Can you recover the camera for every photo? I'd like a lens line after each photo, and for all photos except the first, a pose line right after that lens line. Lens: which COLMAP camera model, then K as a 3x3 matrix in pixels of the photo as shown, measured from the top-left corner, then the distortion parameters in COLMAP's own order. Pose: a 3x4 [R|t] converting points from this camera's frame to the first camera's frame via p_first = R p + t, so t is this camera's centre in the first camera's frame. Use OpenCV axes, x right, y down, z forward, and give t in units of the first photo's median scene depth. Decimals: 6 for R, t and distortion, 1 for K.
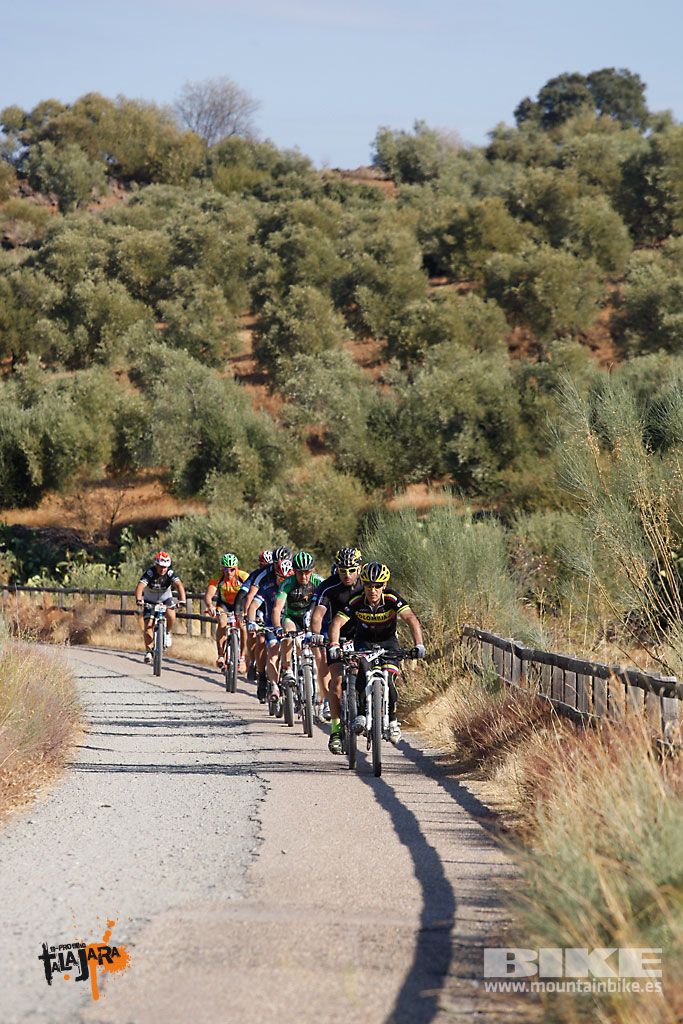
lens RADIAL K [[6472.8, 0, 324.6], [0, 6472.8, 512.2], [0, 0, 1]] dist [2.108711, -21.252439]
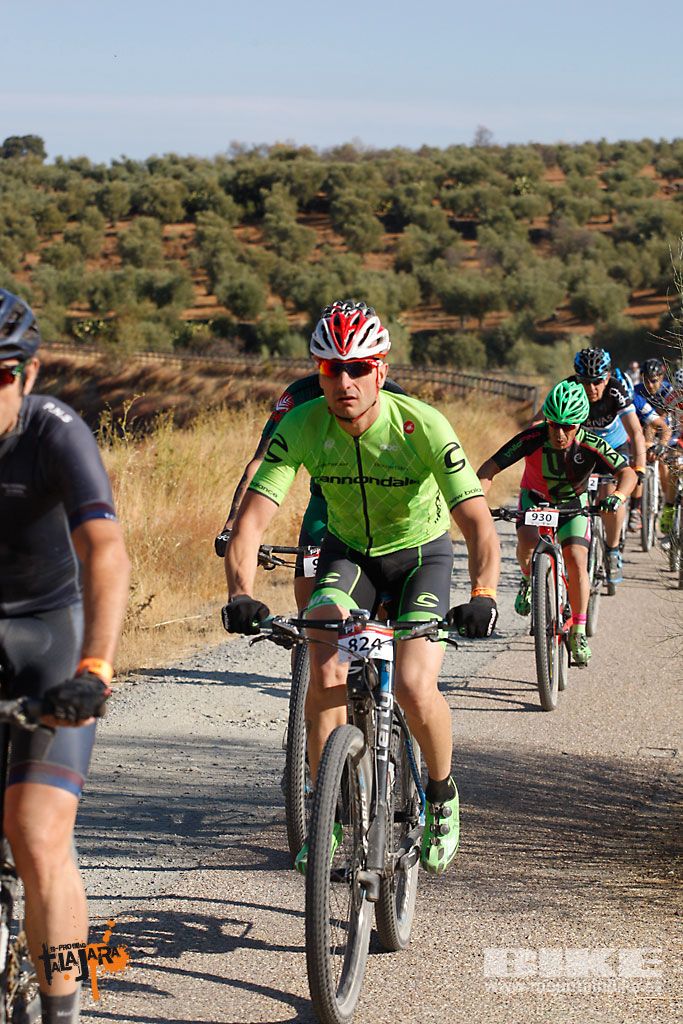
lens RADIAL K [[3667.5, 0, 304.1], [0, 3667.5, 589.0], [0, 0, 1]] dist [0.031368, 1.101226]
pose [[0.982341, 0.020529, 0.185972, -0.201769], [-0.035375, 0.996414, 0.076862, -0.009378], [-0.183727, -0.082084, 0.979544, -0.763068]]
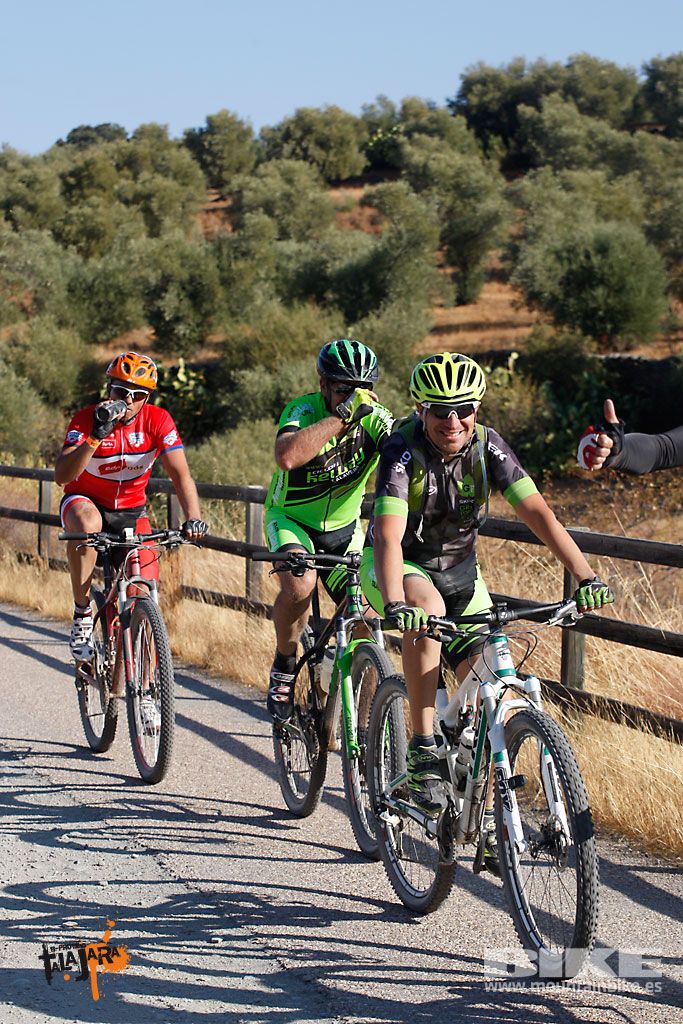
lens RADIAL K [[2679.7, 0, 341.5], [0, 2679.7, 512.0], [0, 0, 1]] dist [-0.101258, -0.423978]
pose [[0.985753, -0.003811, 0.168156, -0.026150], [-0.004033, 0.998920, 0.046281, 0.003871], [-0.168151, -0.046300, 0.984673, 0.511559]]
